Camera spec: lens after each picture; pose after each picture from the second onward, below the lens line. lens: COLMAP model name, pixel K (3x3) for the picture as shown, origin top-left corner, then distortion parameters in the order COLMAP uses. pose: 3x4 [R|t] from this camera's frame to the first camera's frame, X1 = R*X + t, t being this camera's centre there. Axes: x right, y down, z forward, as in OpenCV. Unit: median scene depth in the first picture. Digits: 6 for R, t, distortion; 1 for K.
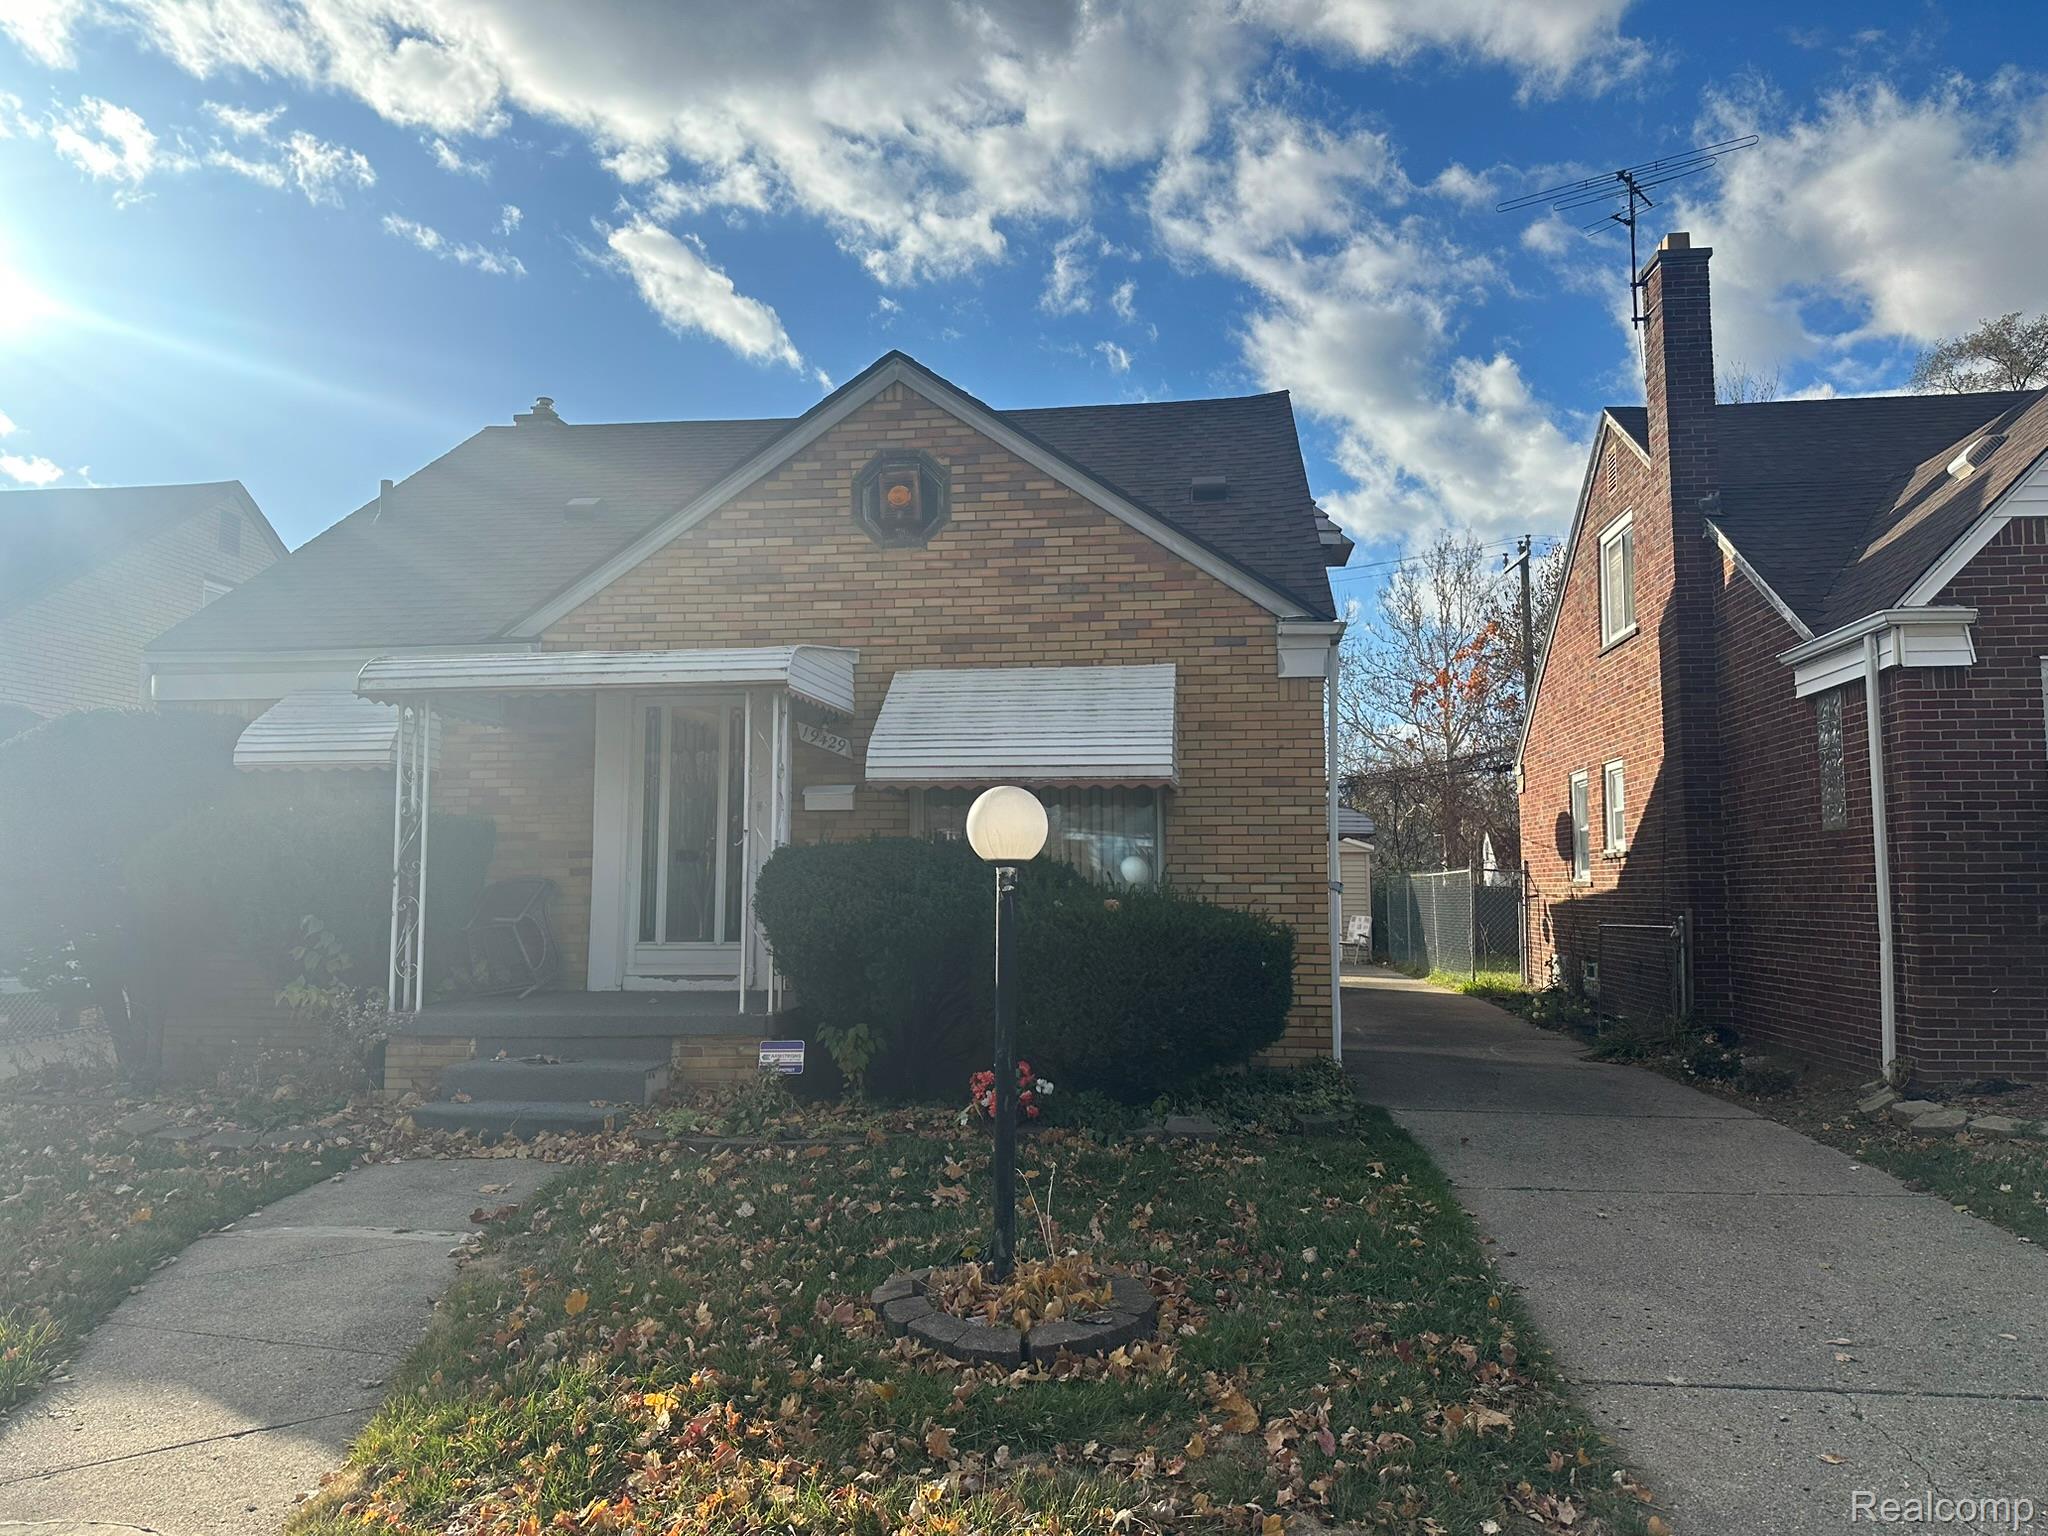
lens RADIAL K [[1437.2, 0, 1024.0], [0, 1437.2, 768.0], [0, 0, 1]] dist [0.037969, -0.000008]
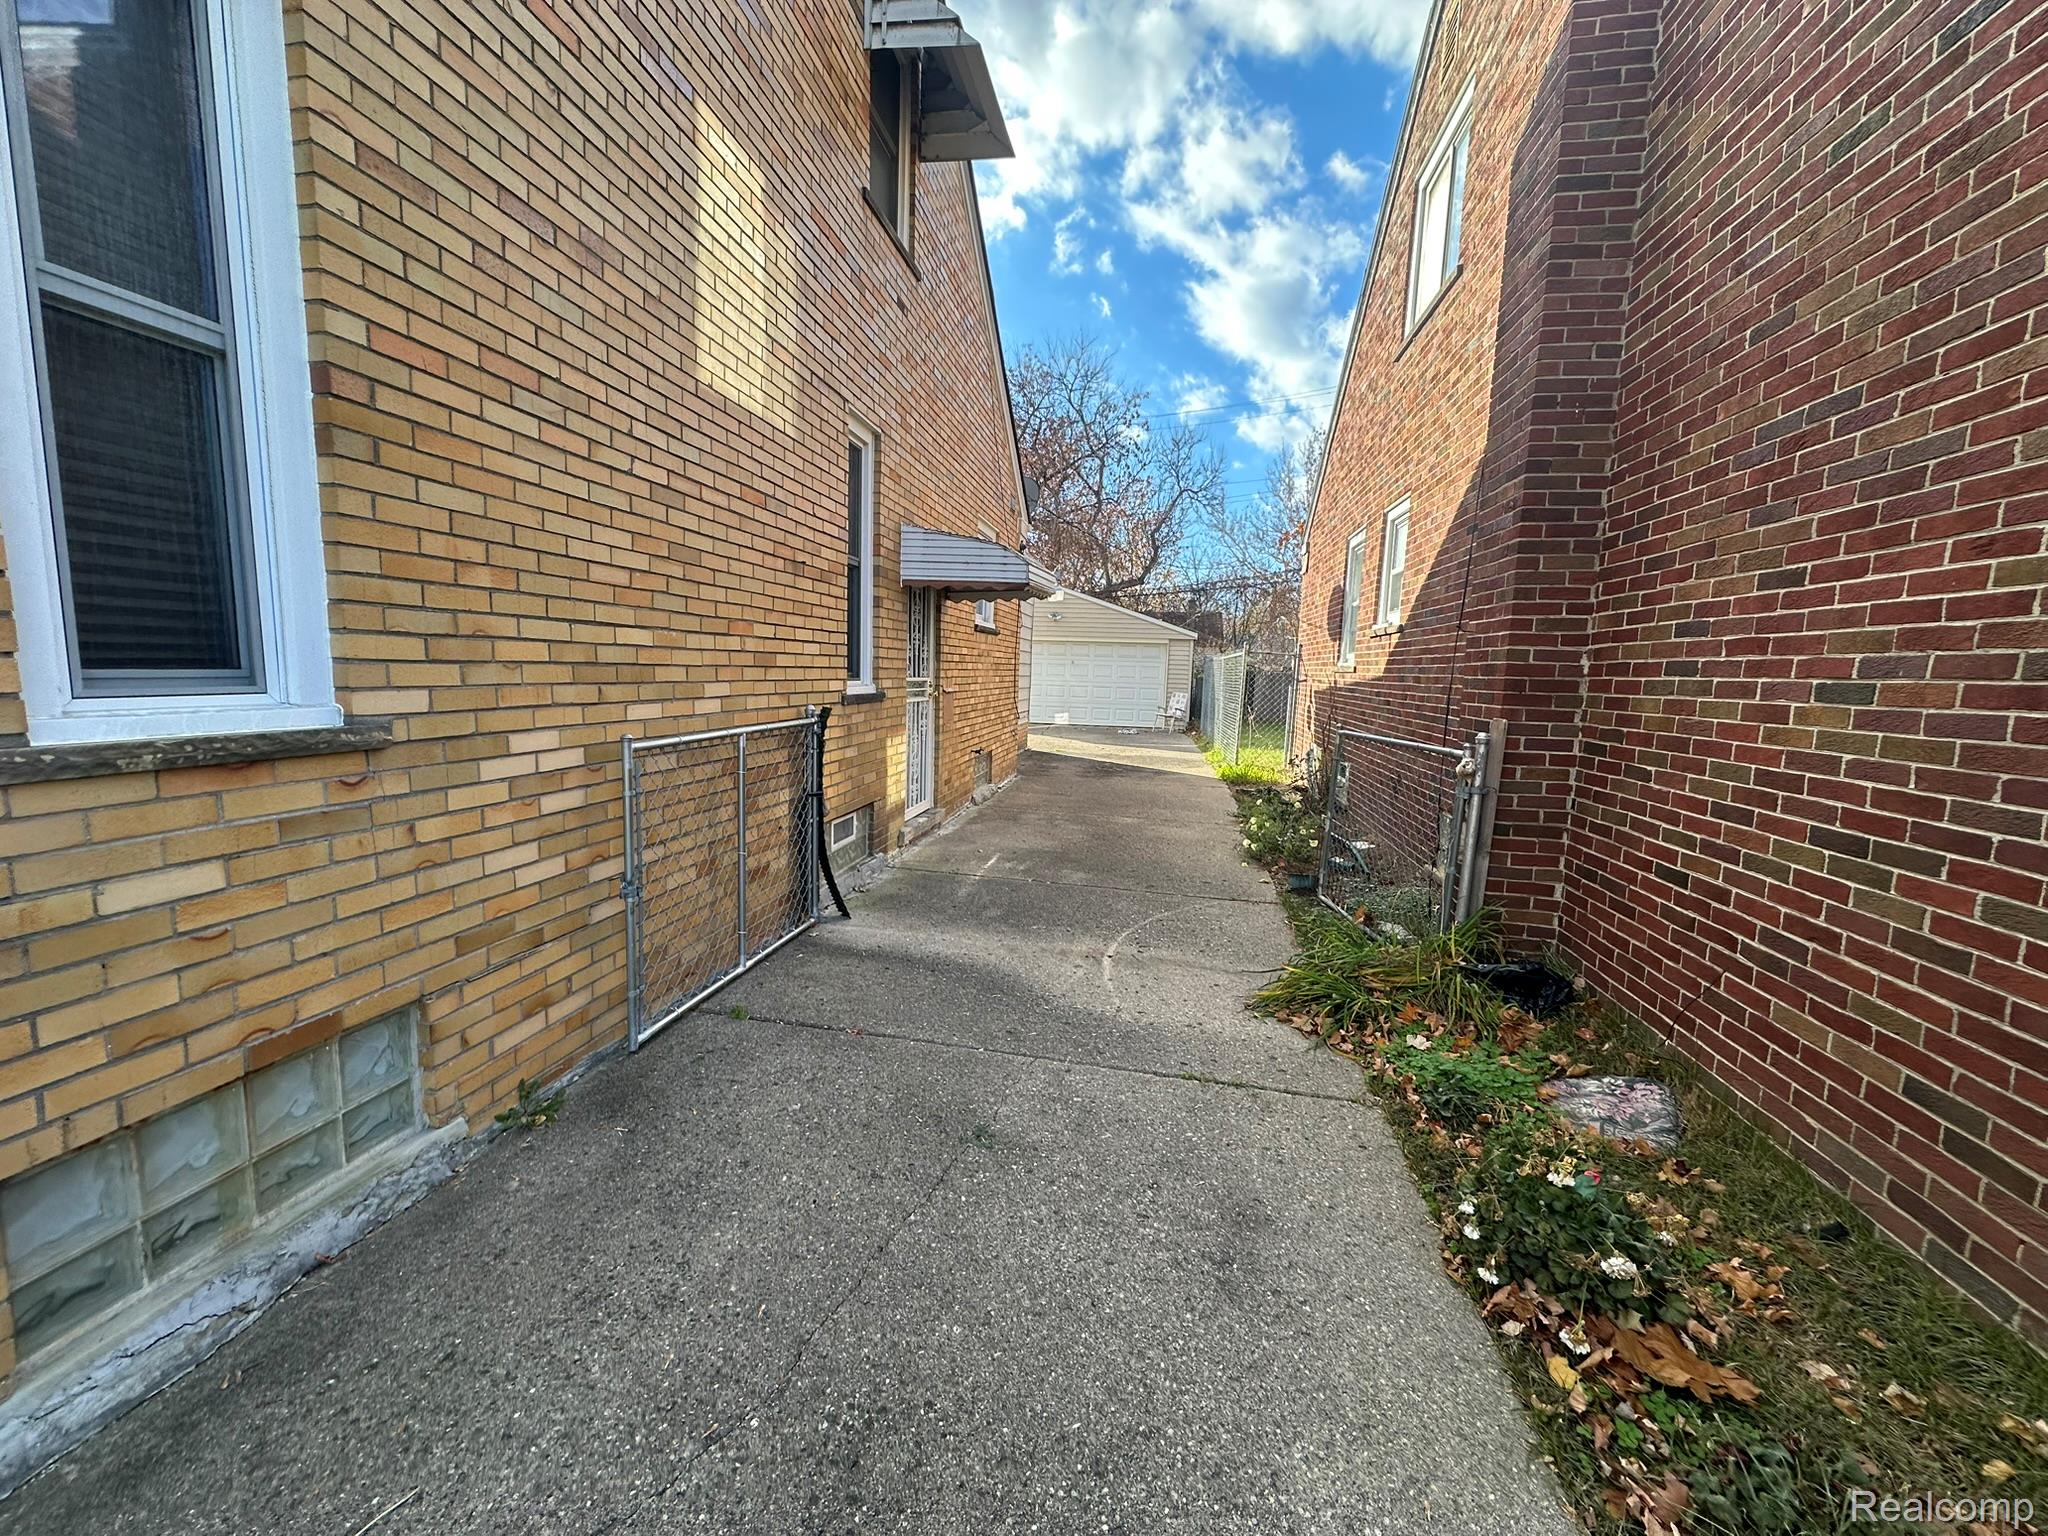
lens RADIAL K [[807.3, 0, 1024.0], [0, 807.3, 768.0], [0, 0, 1]] dist [-0.007218, -0.000012]
pose [[0.998616, 0.036630, -0.037735, 0.311056], [-0.027909, 0.977286, 0.210079, 0.060759], [0.044574, -0.208735, 0.976956, 0.731666]]
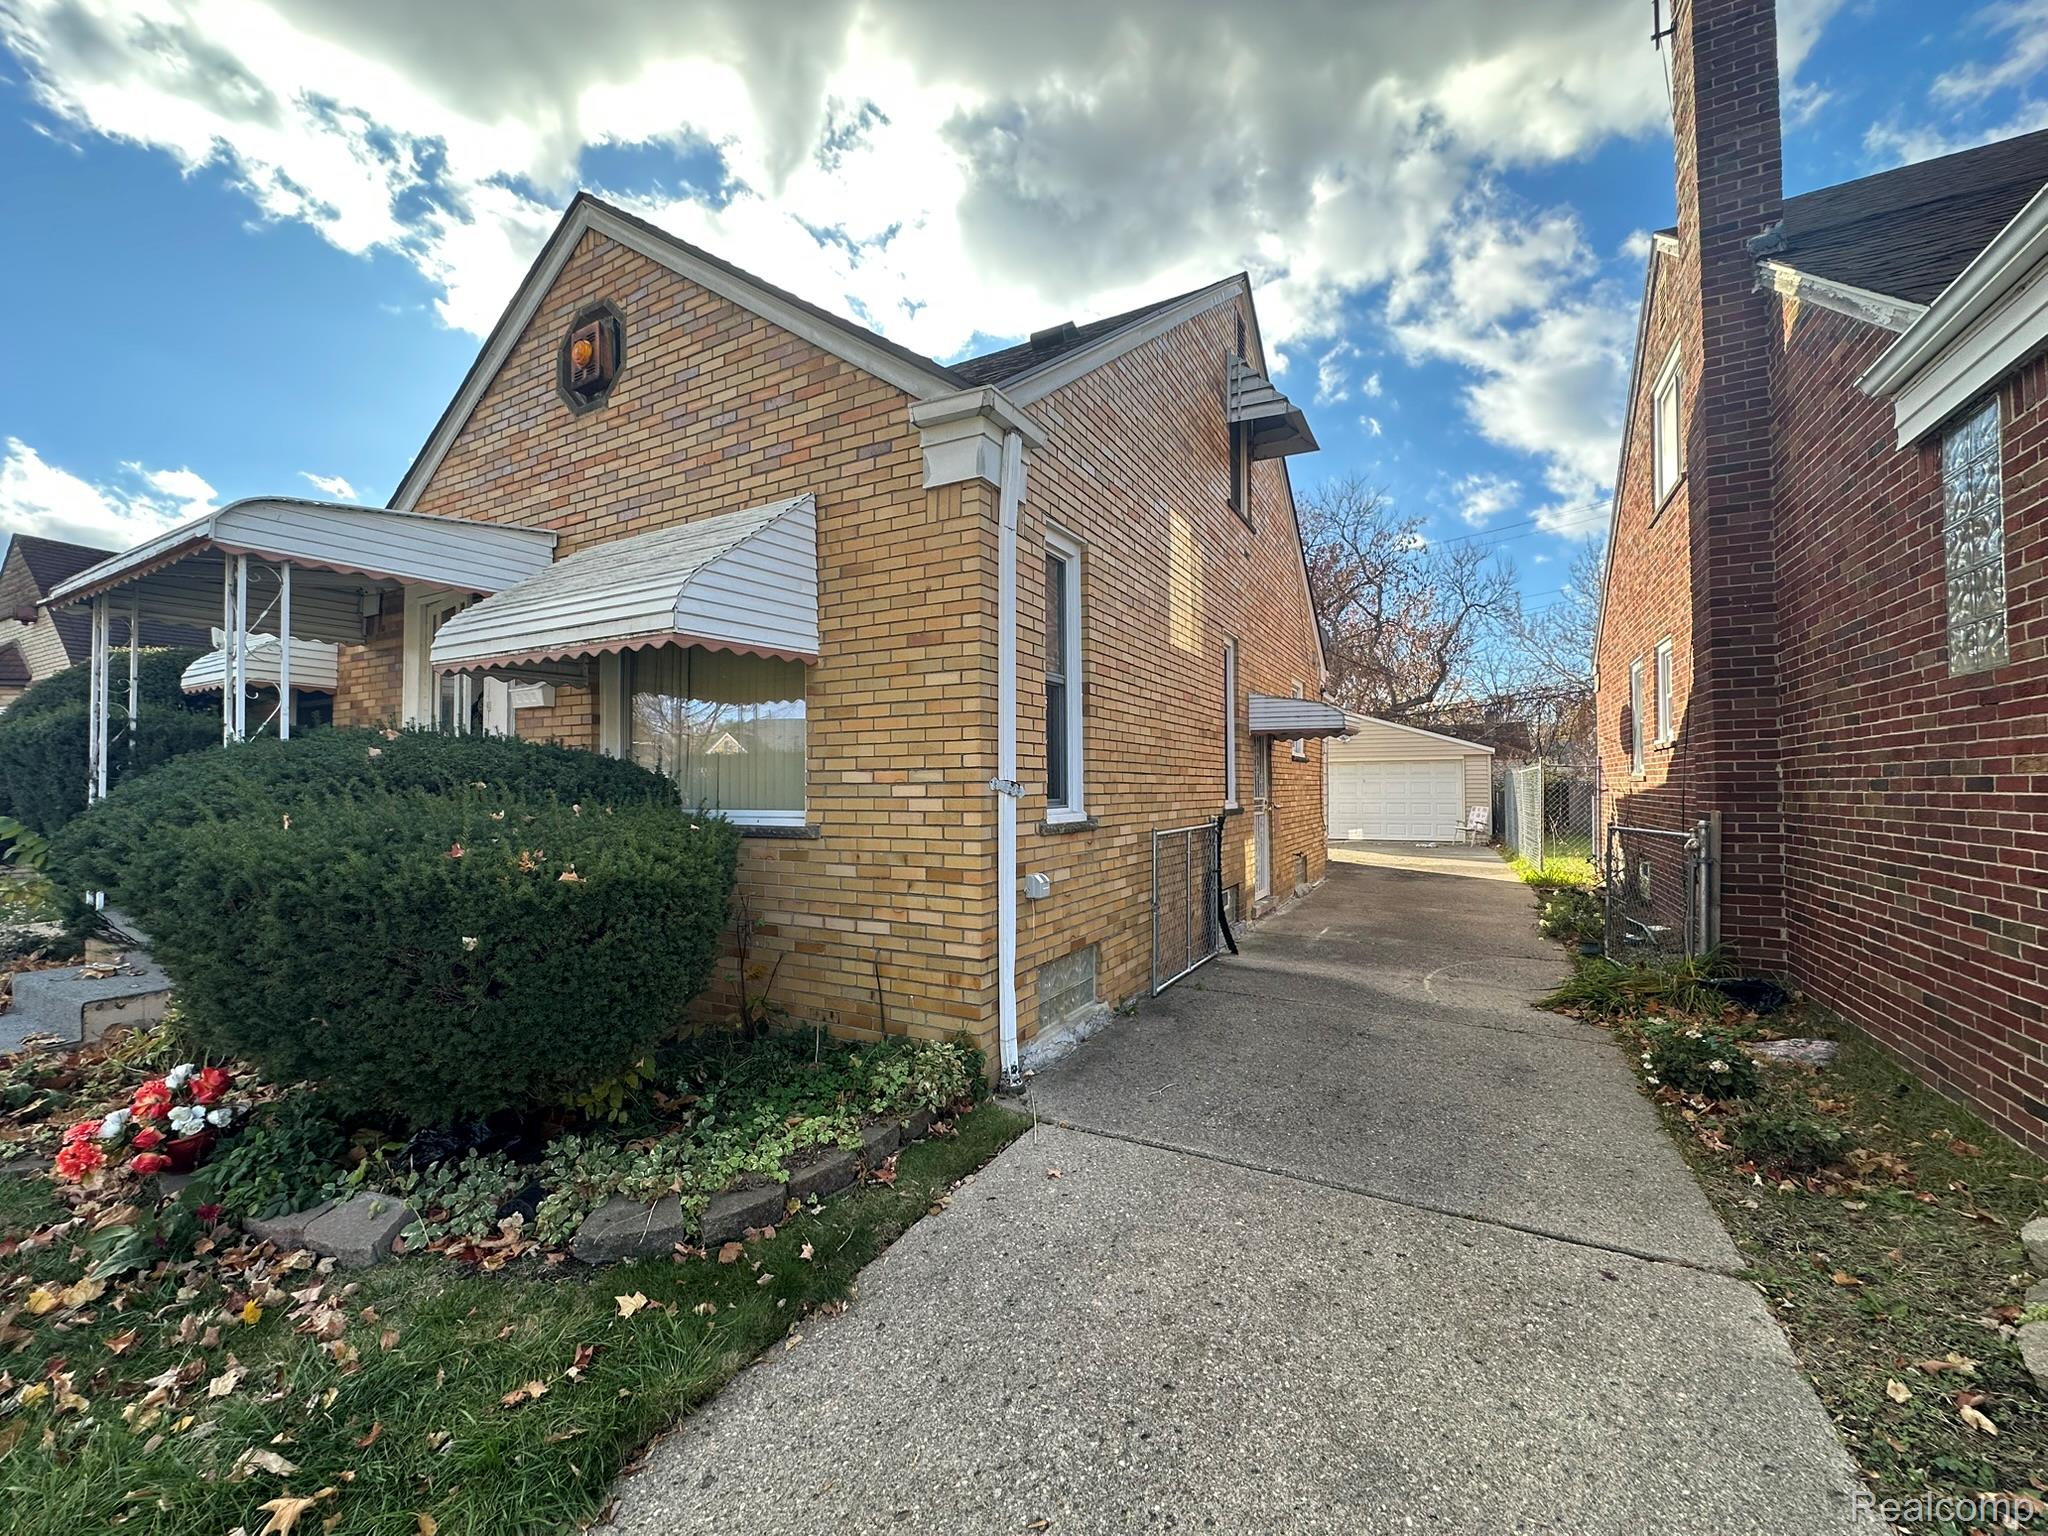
lens RADIAL K [[821.6, 0, 1045.2], [0, 821.6, 764.8], [0, 0, 1]] dist [0.029729, -0.000201]
pose [[0.941788, -0.014136, -0.335909, 0.288992], [0.034267, 0.997949, 0.054077, 0.040293], [0.334455, -0.062440, 0.940341, 0.501962]]
